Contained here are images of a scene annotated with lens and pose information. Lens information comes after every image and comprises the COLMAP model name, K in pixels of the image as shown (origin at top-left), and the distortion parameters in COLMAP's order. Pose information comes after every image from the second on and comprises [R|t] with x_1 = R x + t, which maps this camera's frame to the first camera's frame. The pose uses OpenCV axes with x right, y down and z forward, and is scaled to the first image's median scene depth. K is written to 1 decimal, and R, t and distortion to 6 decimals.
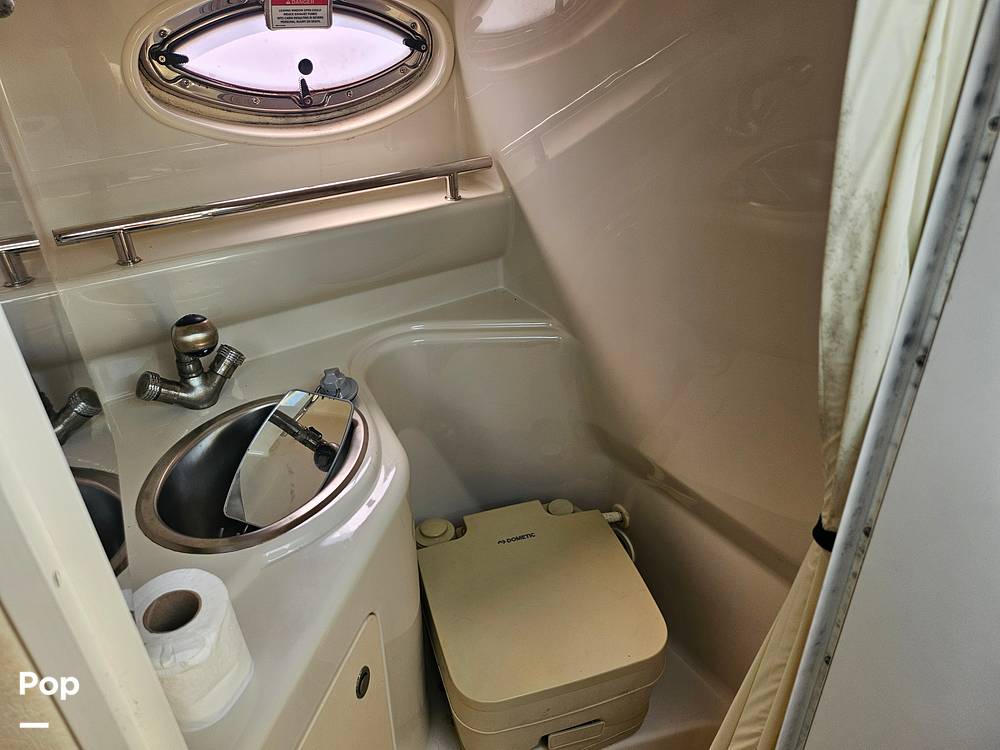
lens RADIAL K [[720.8, 0, 500.0], [0, 720.8, 375.0], [0, 0, 1]] dist [0.051649, -0.070118]
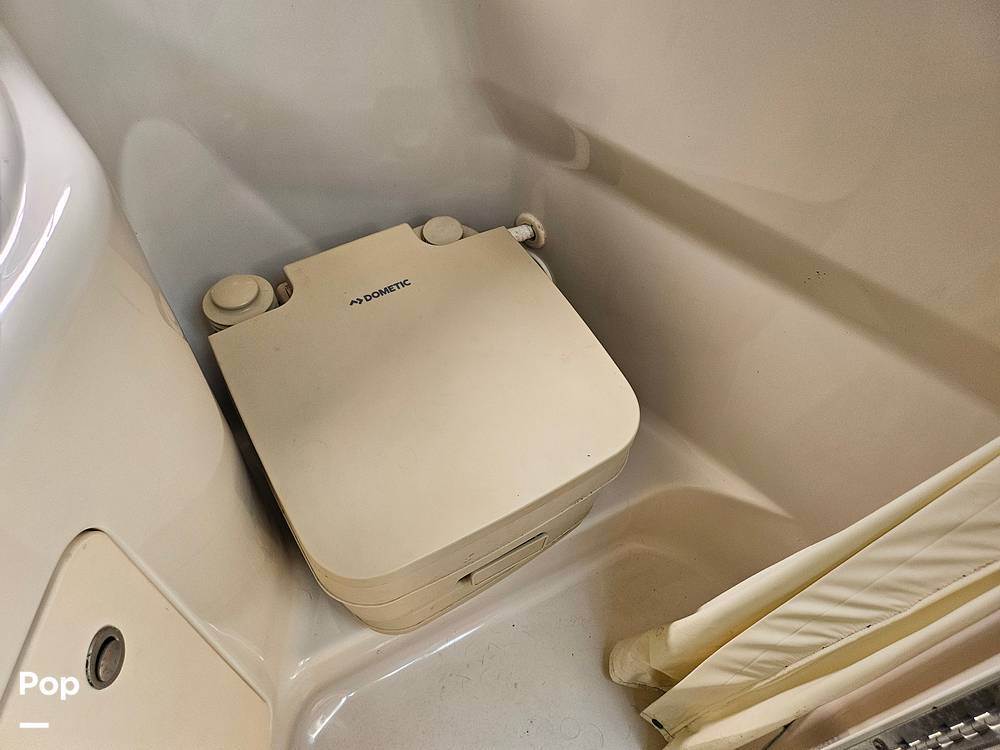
lens RADIAL K [[720.8, 0, 500.0], [0, 720.8, 375.0], [0, 0, 1]] dist [0.051649, -0.070118]
pose [[0.973050, -0.160372, 0.165693, 0.008318], [0.084656, 0.916820, 0.390223, 0.057579], [-0.214491, -0.365680, 0.905688, 0.372348]]
